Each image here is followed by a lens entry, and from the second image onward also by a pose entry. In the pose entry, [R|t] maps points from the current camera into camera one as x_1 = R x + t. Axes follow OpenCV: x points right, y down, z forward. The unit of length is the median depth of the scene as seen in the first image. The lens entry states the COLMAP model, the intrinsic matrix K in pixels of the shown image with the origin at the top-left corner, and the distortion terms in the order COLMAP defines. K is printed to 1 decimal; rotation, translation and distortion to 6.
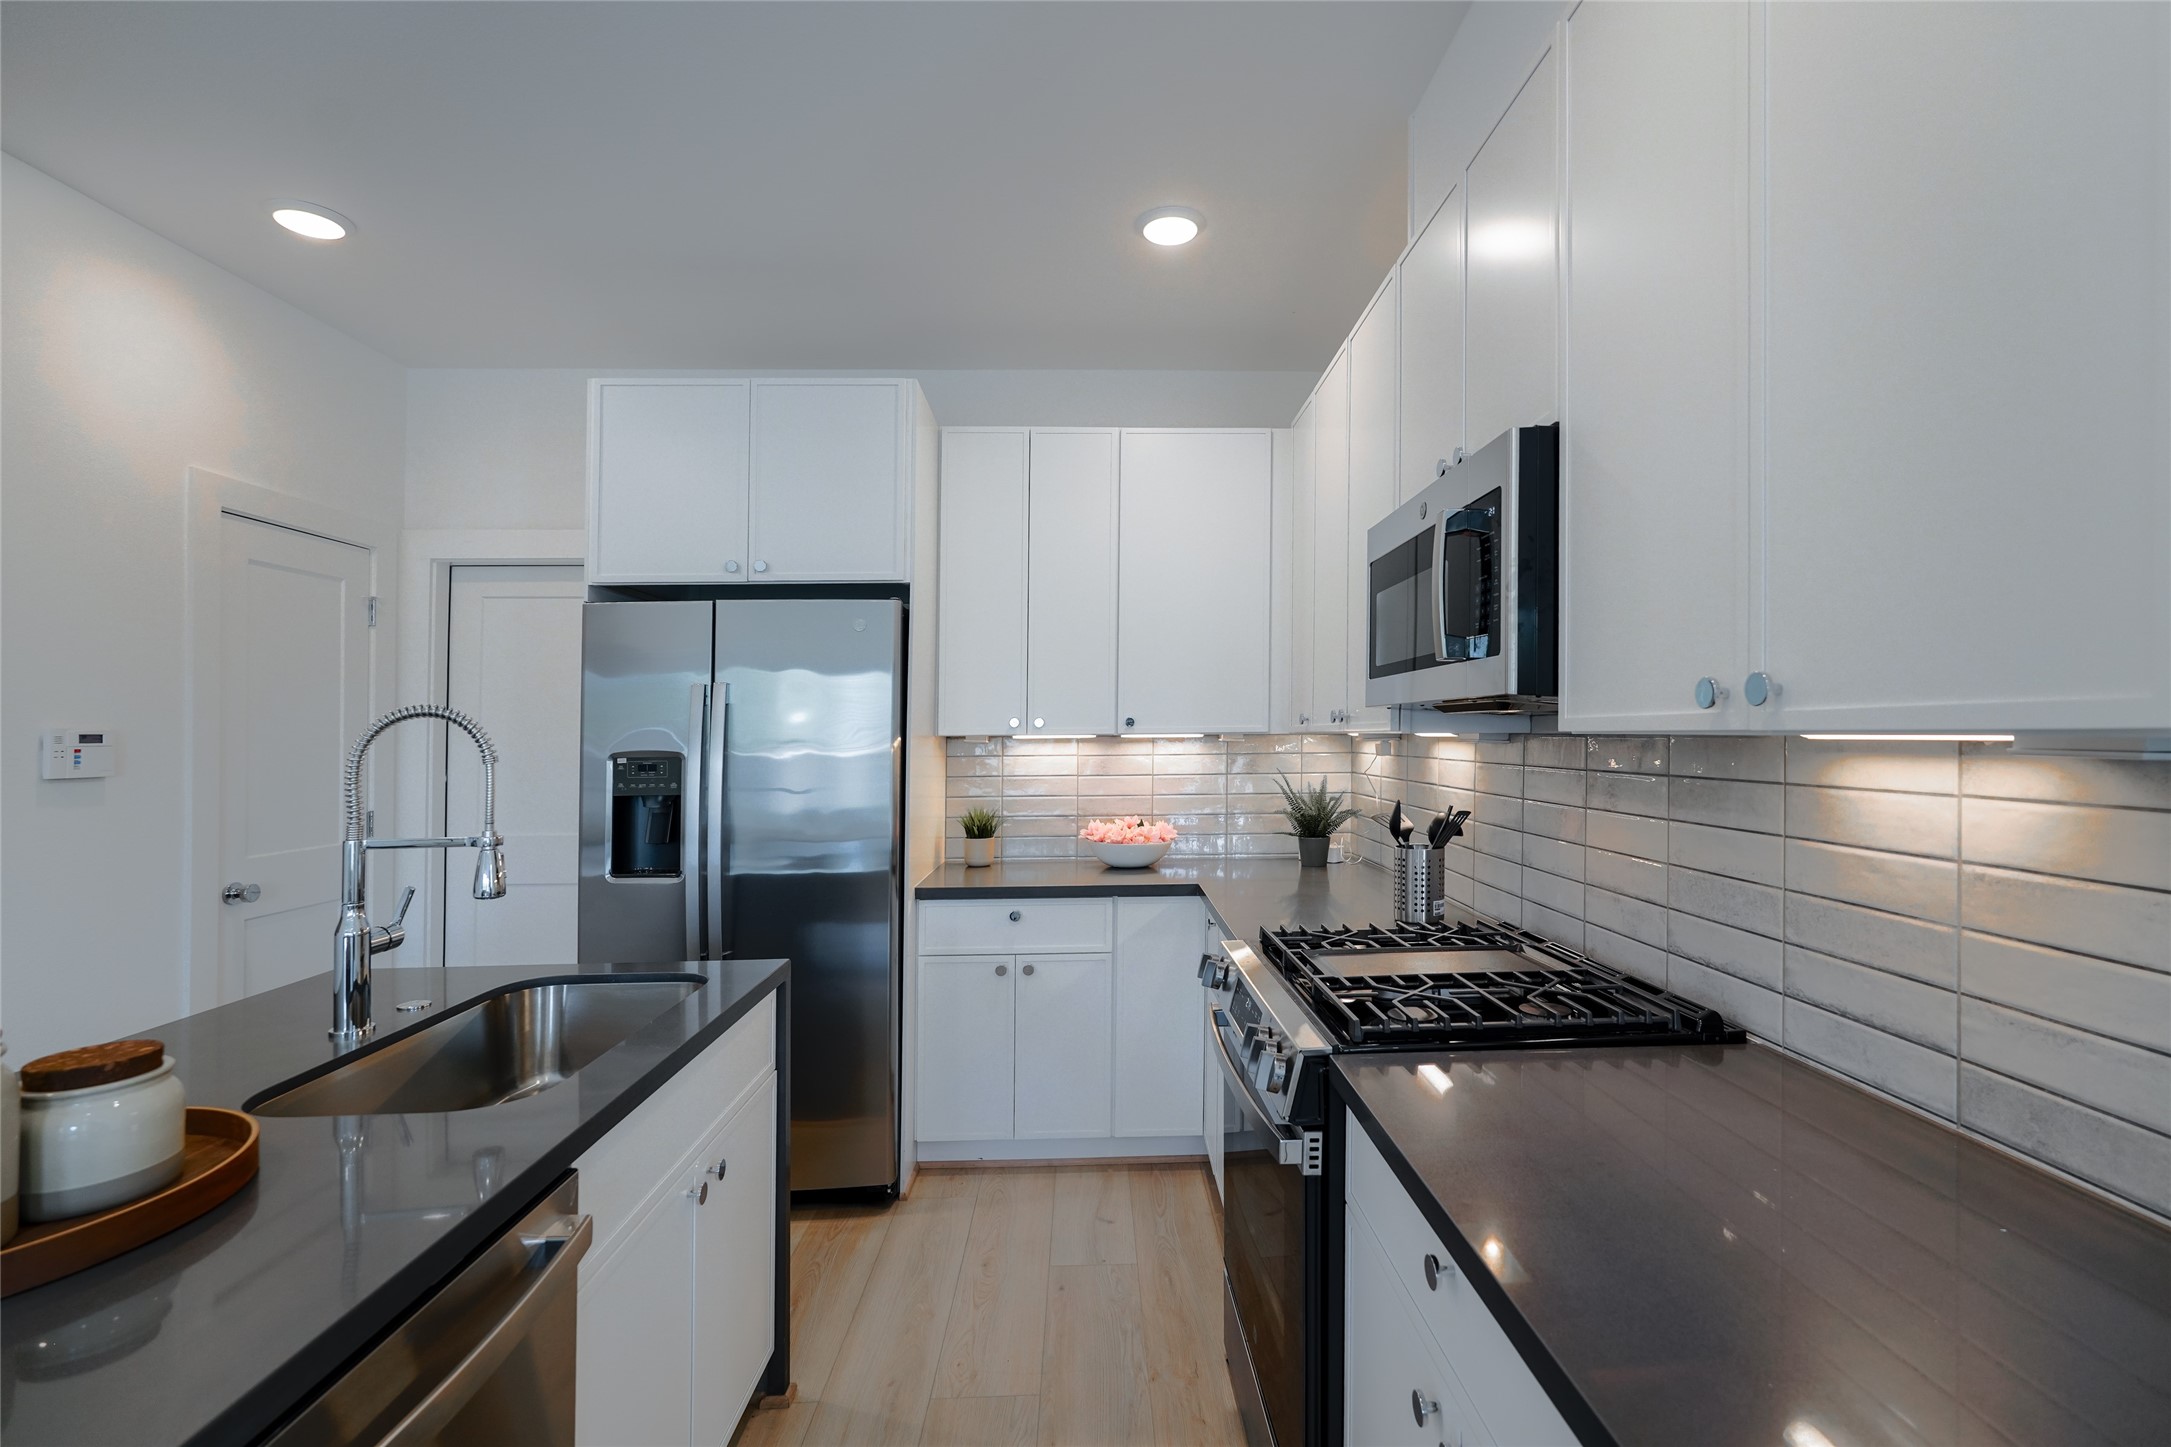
lens RADIAL K [[972.7, 0, 1085.5], [0, 972.7, 723.5], [0, 0, 1]] dist [-0.000455, 0.000007]
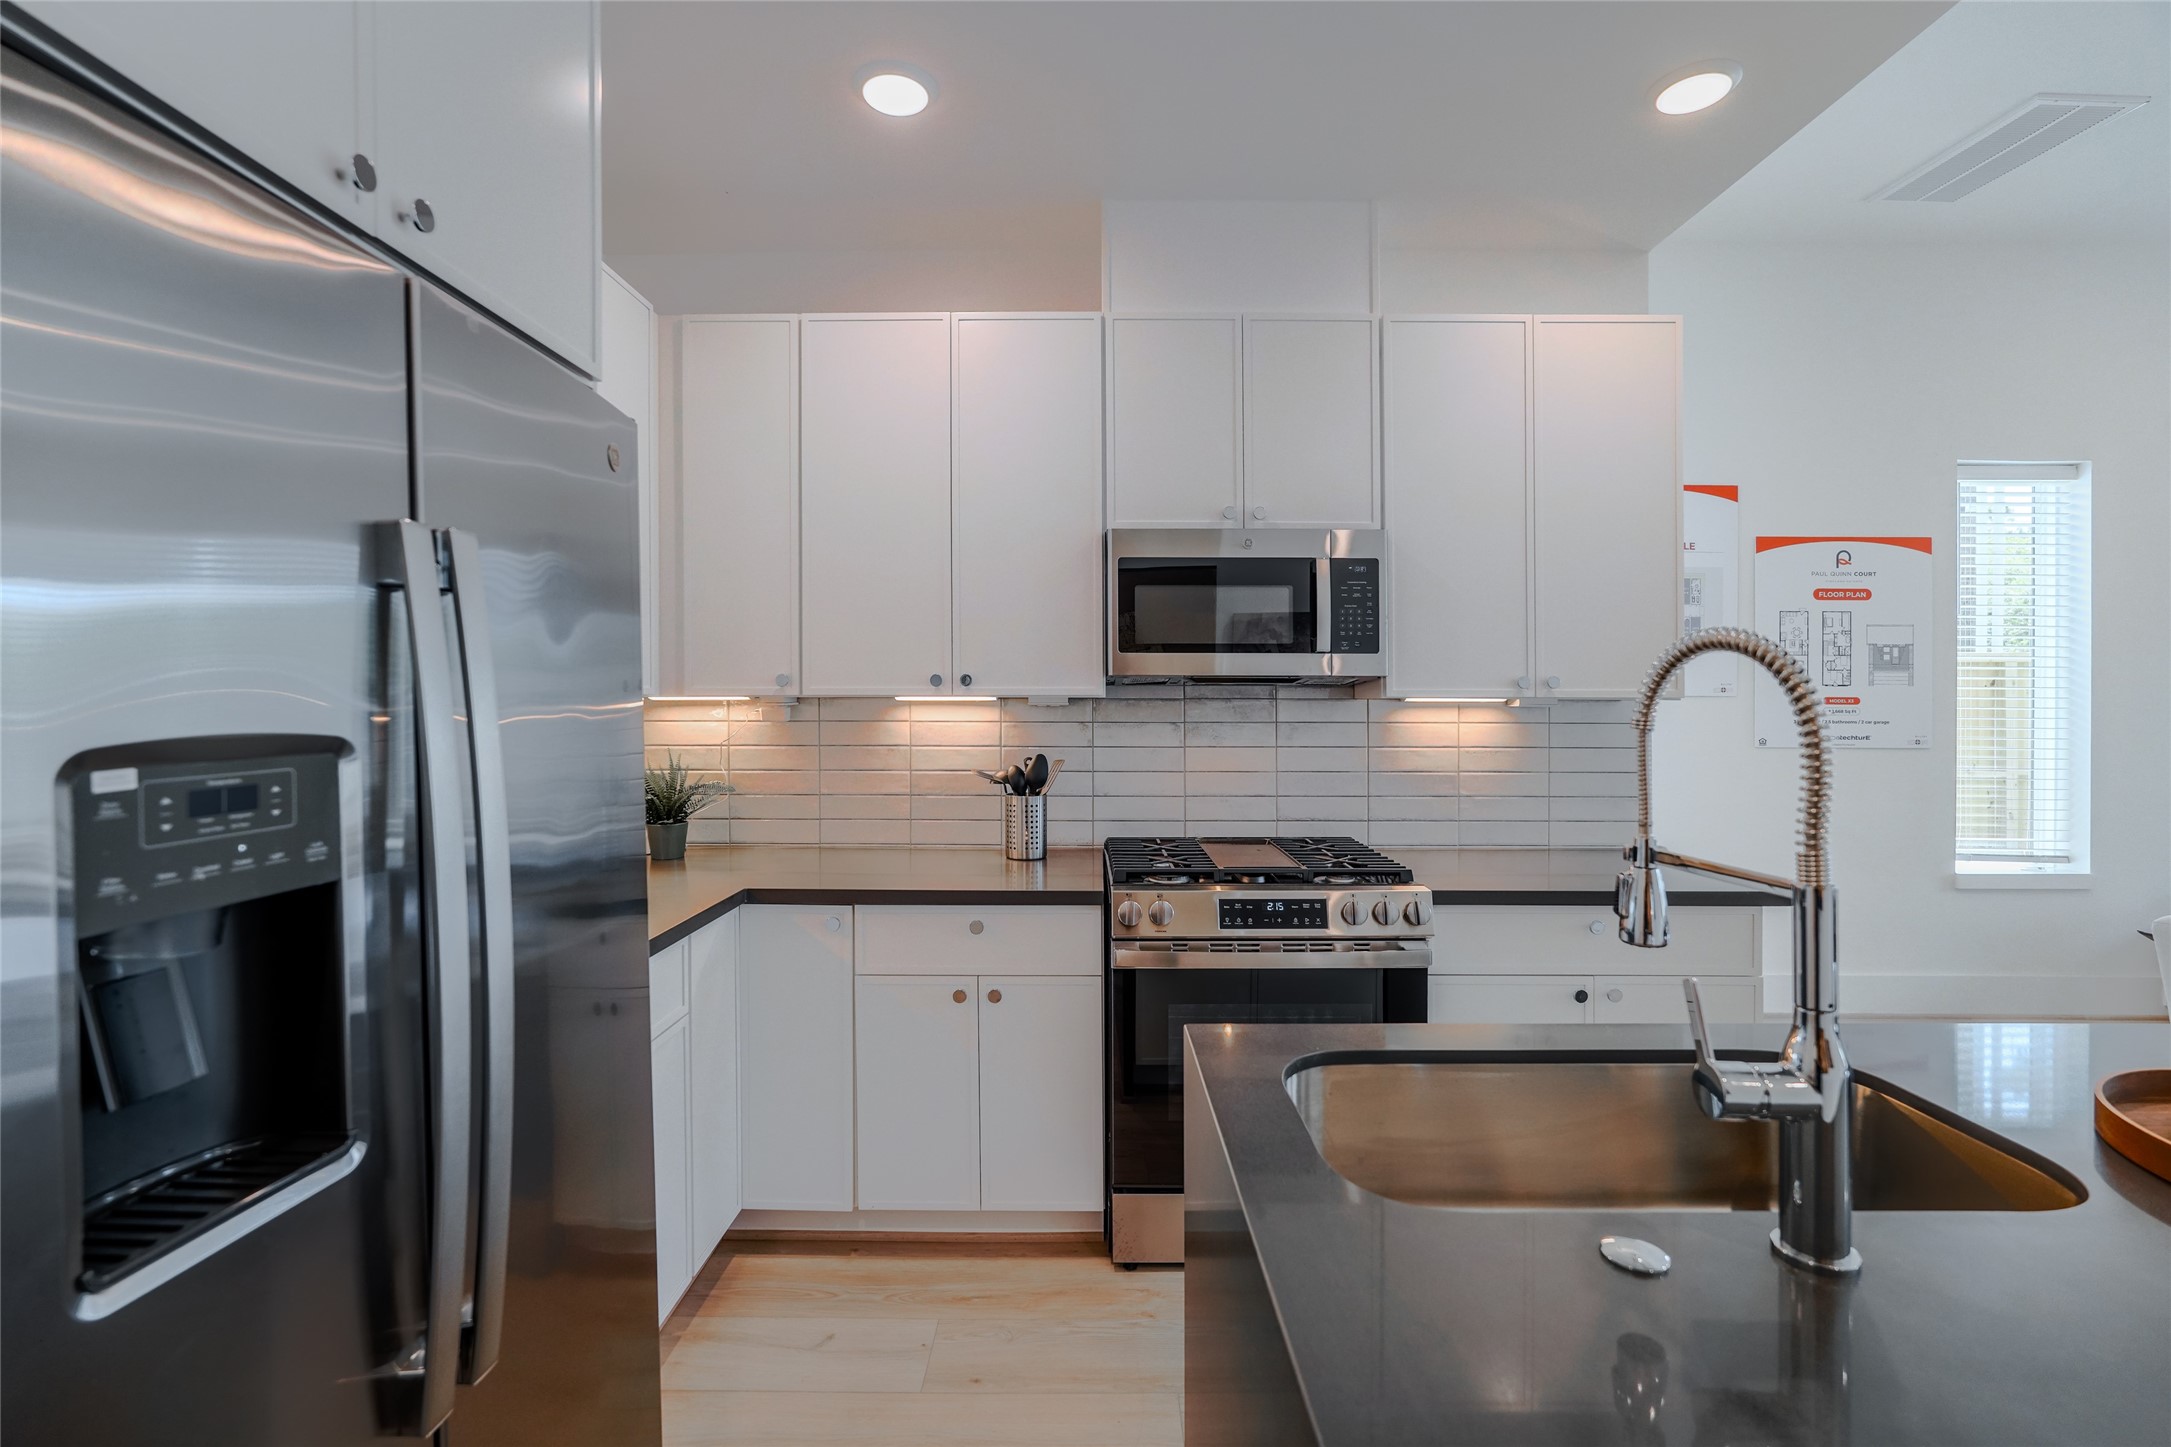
lens RADIAL K [[988.2, 0, 1085.3], [0, 988.2, 707.7], [0, 0, 1]] dist [0.002328, 0.000177]
pose [[0.033347, -0.000774, 0.999444, -0.820470], [-0.011873, 0.999929, 0.001171, 0.019138], [-0.999373, -0.011906, 0.033336, 0.864233]]
